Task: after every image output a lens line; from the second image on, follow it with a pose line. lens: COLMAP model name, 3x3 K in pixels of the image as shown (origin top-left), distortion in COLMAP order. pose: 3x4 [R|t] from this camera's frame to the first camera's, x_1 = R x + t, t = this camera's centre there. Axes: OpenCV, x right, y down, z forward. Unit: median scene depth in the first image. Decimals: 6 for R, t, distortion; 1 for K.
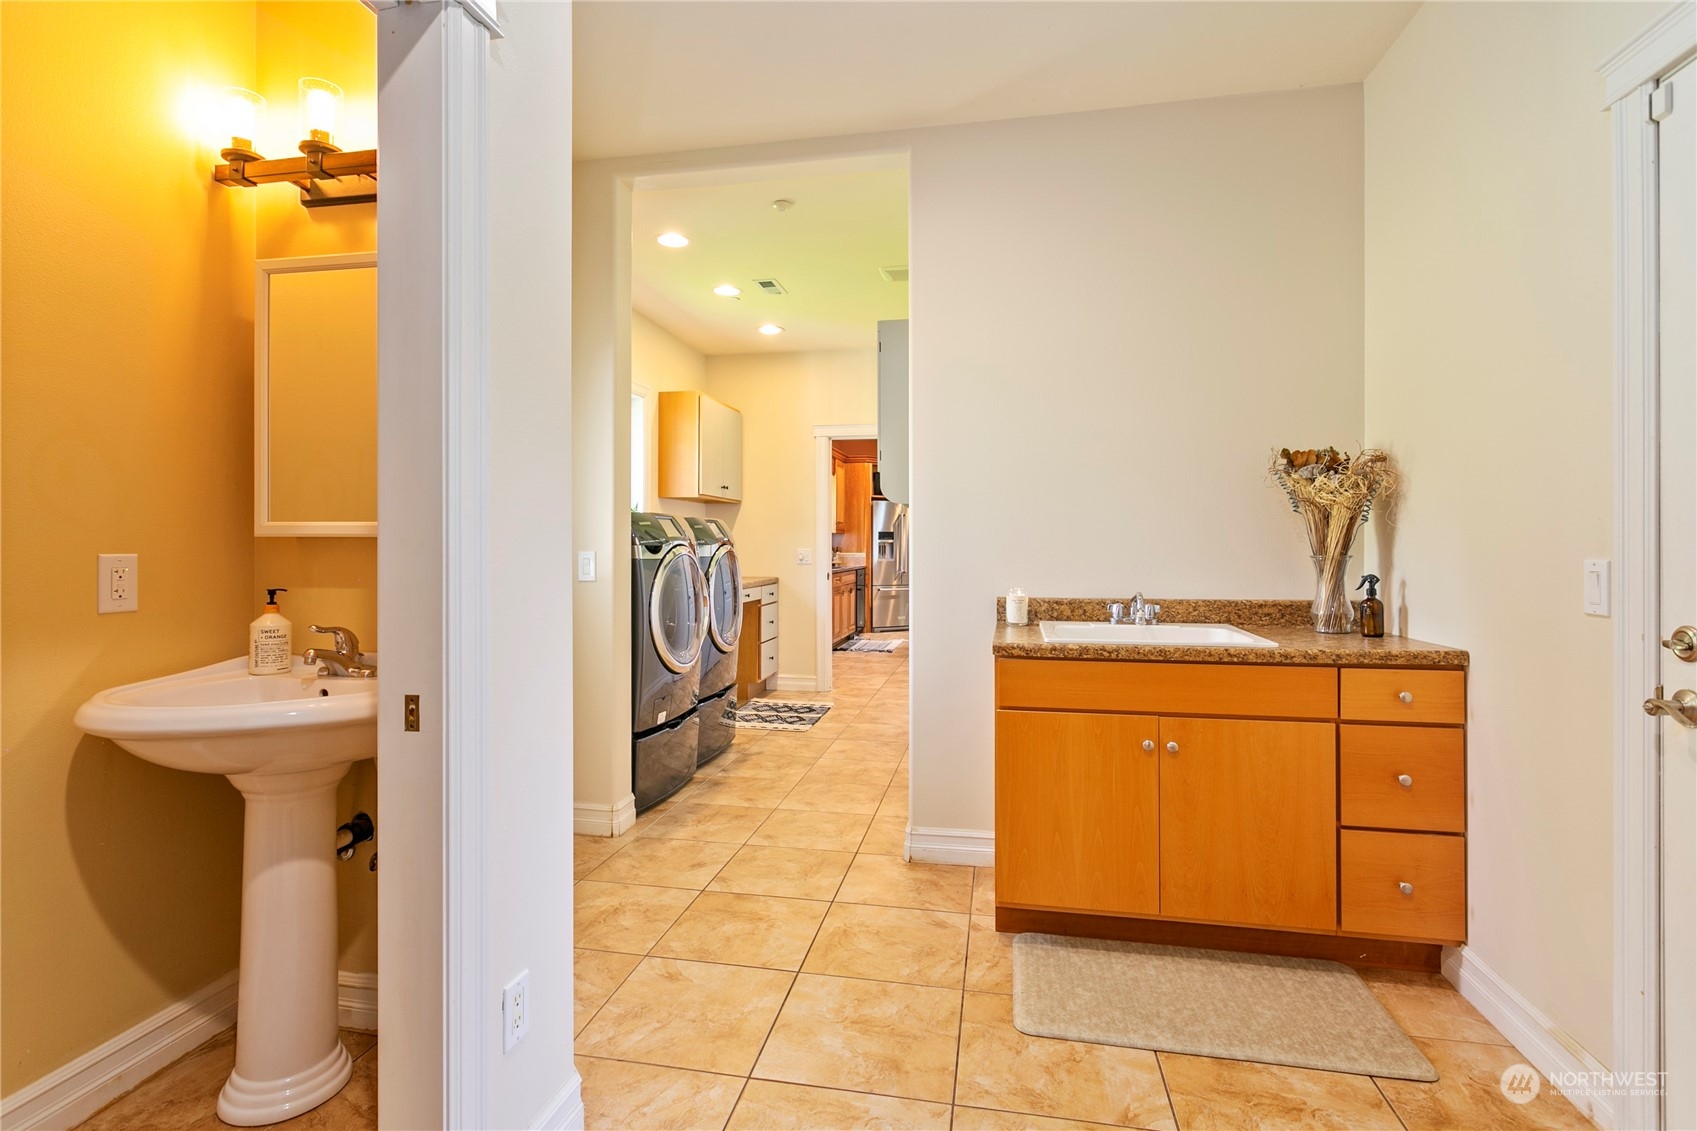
lens RADIAL K [[808.5, 0, 849.3], [0, 808.5, 551.0], [0, 0, 1]] dist [0.000132, 0.001807]
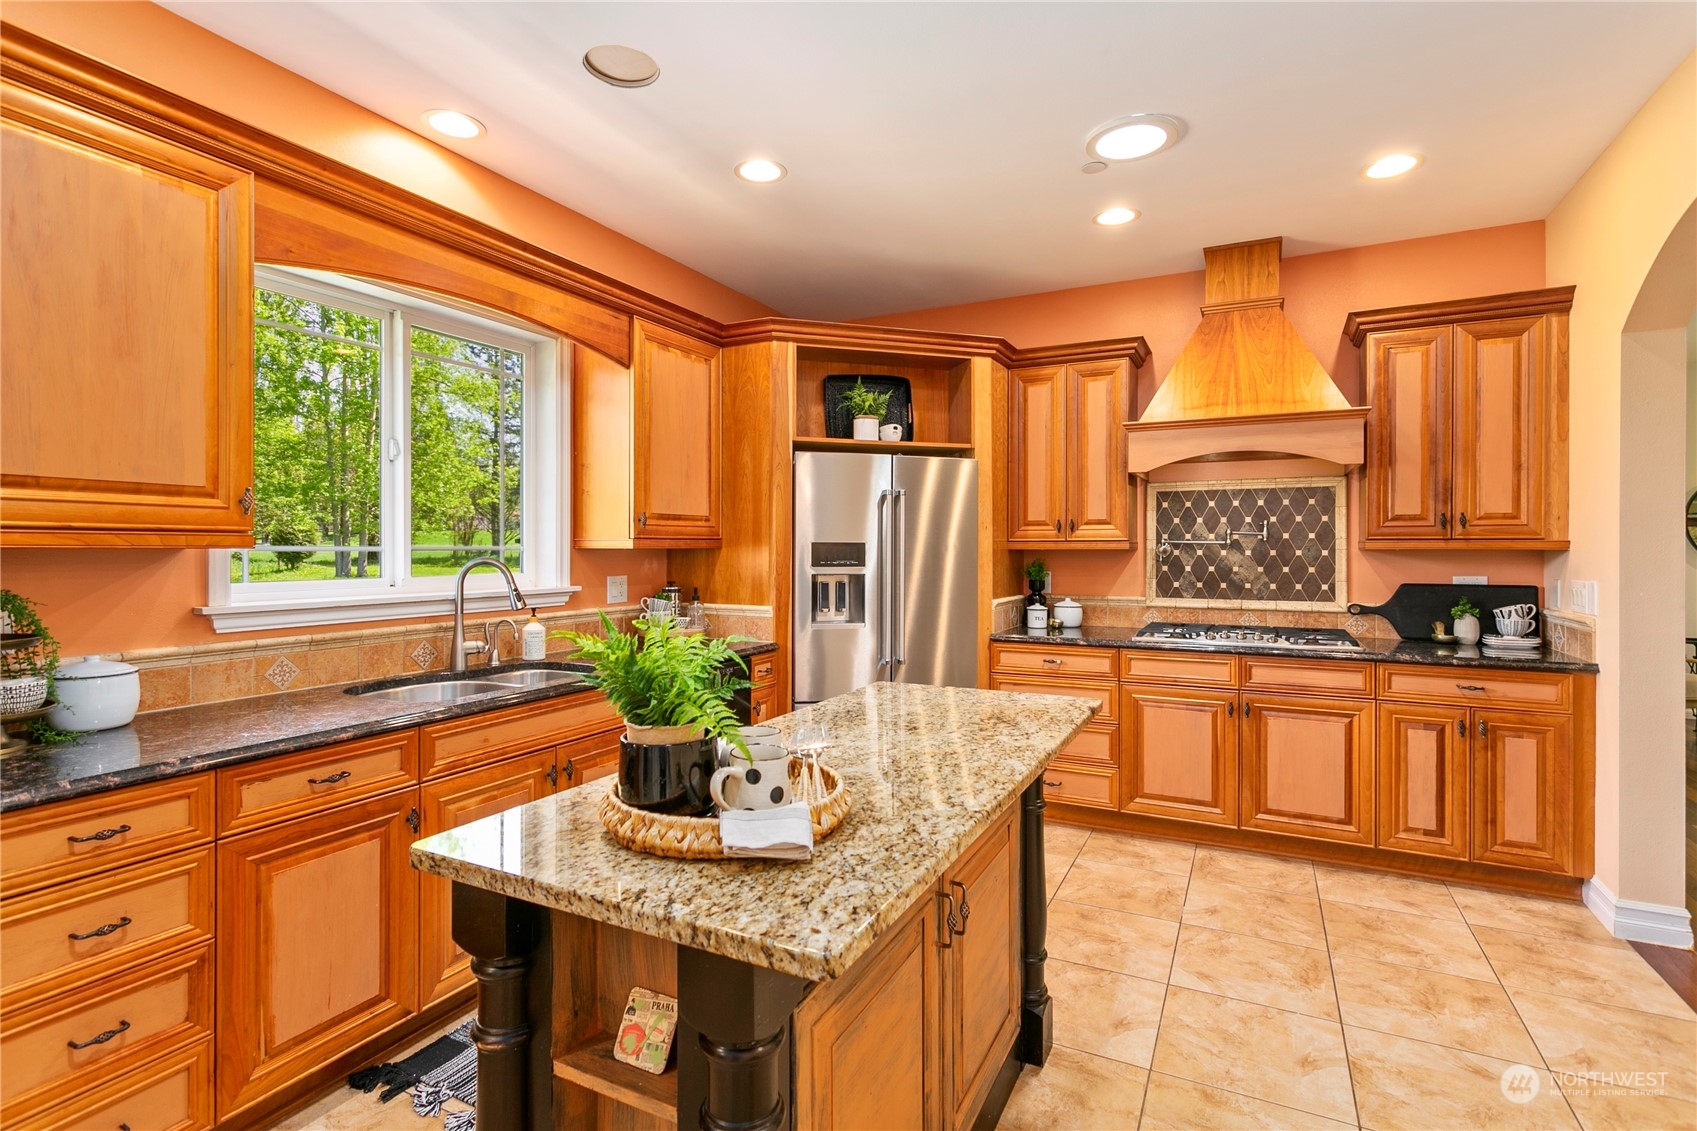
lens RADIAL K [[808.5, 0, 854.4], [0, 808.5, 552.9], [0, 0, 1]] dist [0.000132, 0.001807]
pose [[0.967114, -0.006848, -0.254253, 0.422350], [0.005779, 0.999971, -0.004948, -0.054633], [0.254279, 0.003316, 0.967125, 2.132598]]
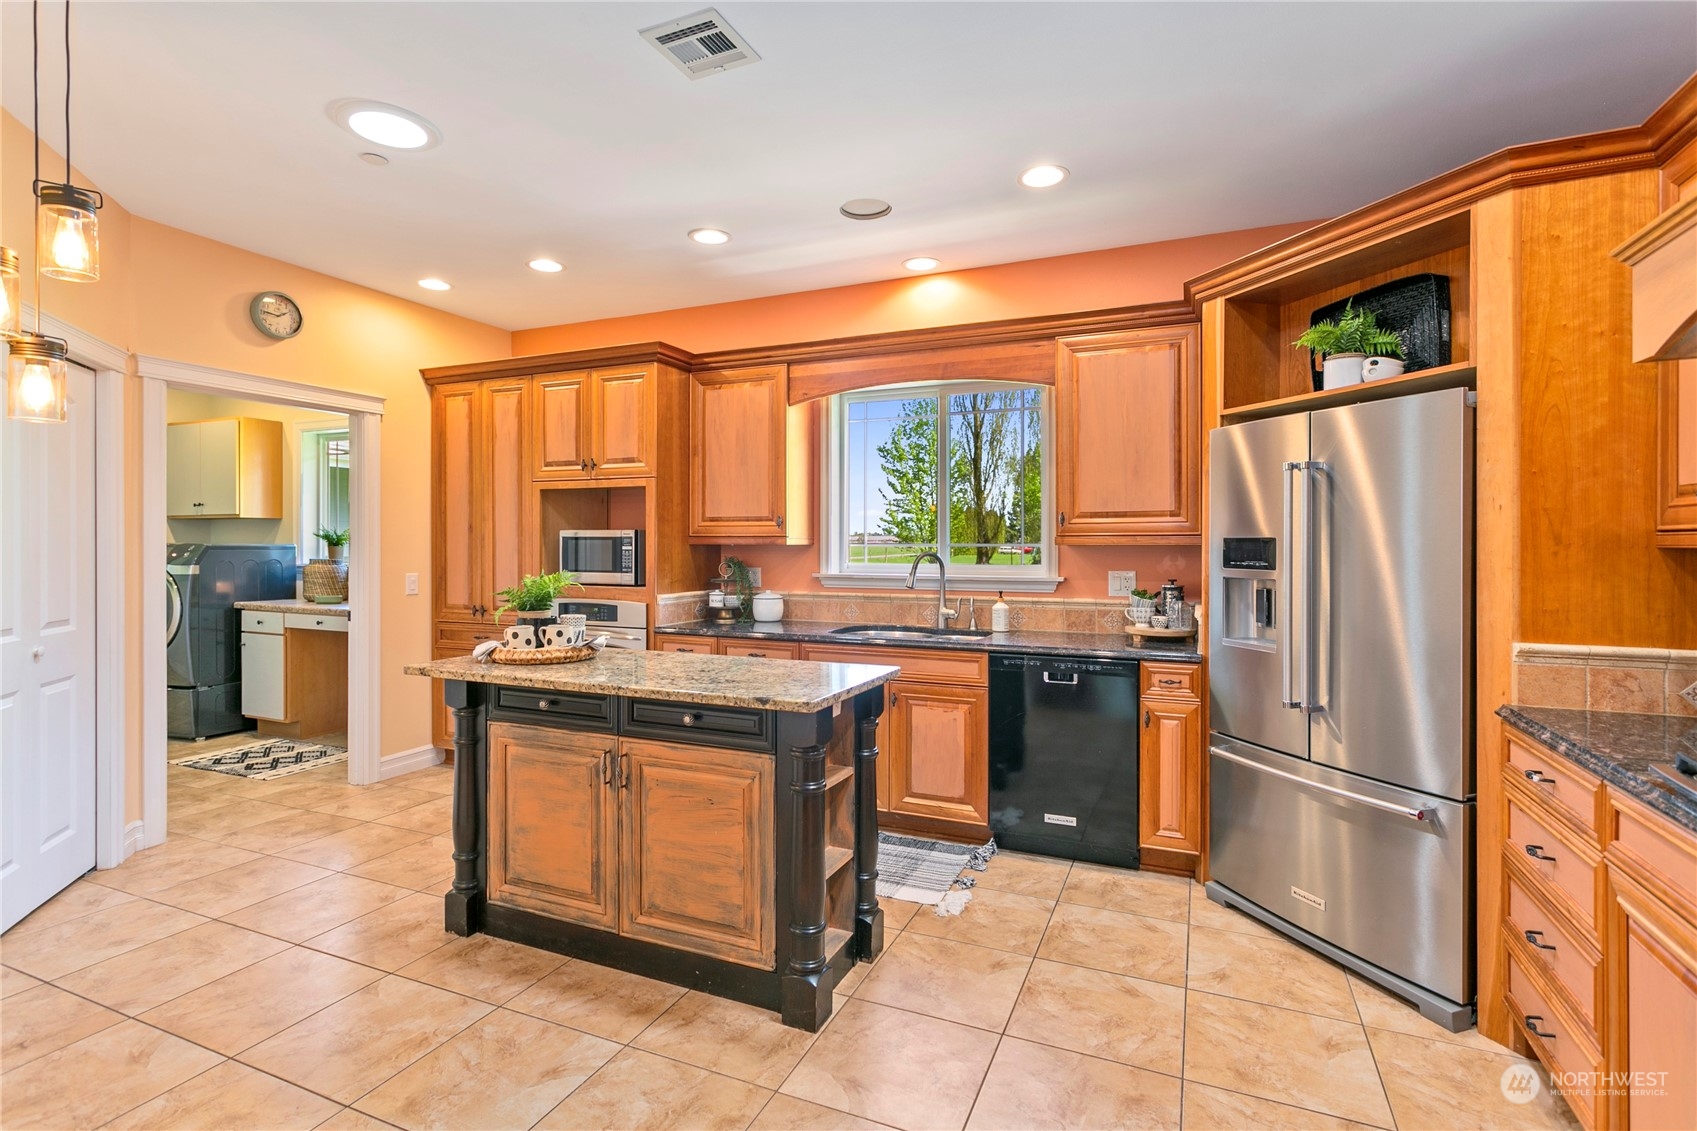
lens RADIAL K [[808.5, 0, 837.8], [0, 808.5, 554.7], [0, 0, 1]] dist [0.000132, 0.001807]
pose [[-0.221750, 0.002377, -0.975101, 0.999697], [-0.011863, 0.999916, 0.005135, -0.055161], [0.975031, 0.012706, -0.221703, 2.900937]]
